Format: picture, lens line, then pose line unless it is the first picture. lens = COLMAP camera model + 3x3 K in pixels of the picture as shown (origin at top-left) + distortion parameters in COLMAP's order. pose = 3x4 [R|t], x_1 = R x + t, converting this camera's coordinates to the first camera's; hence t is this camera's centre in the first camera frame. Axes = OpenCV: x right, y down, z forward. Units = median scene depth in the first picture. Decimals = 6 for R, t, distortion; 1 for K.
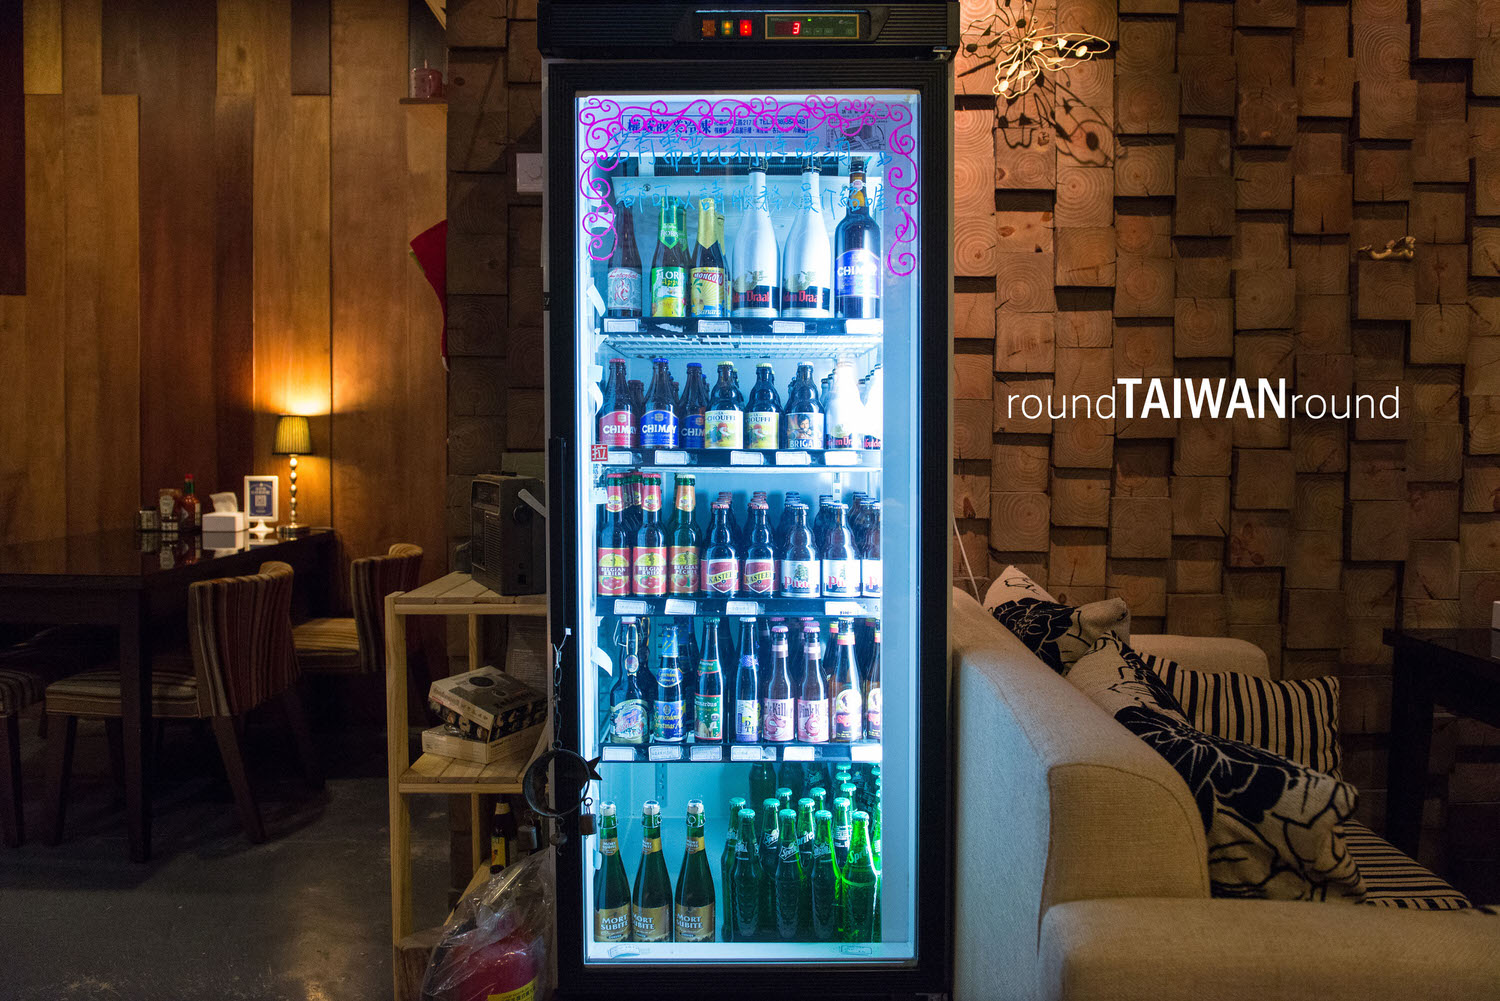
lens RADIAL K [[983.1, 0, 757.0], [0, 983.1, 491.2], [0, 0, 1]] dist [-0.019027, -0.002653]
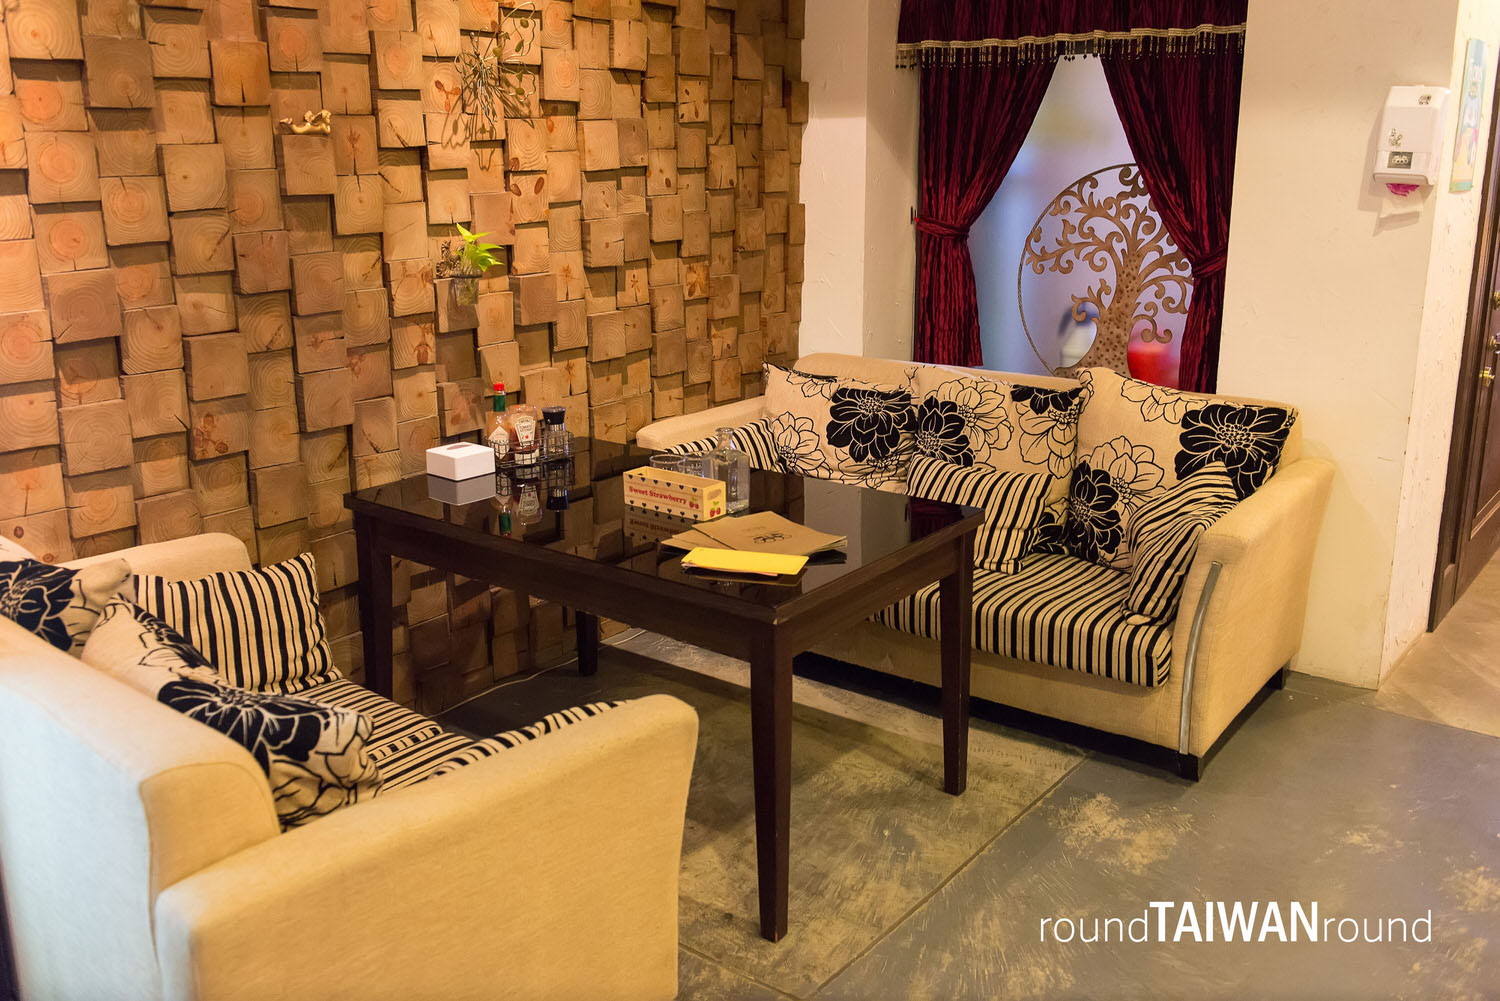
lens RADIAL K [[1350.7, 0, 755.7], [0, 1350.7, 499.4], [0, 0, 1]] dist [-0.018791, 0.002239]
pose [[0.616829, -0.216204, 0.756821, -0.185993], [0.031179, 0.967491, 0.250976, -0.204200], [-0.786479, -0.131212, 0.603518, -0.231020]]
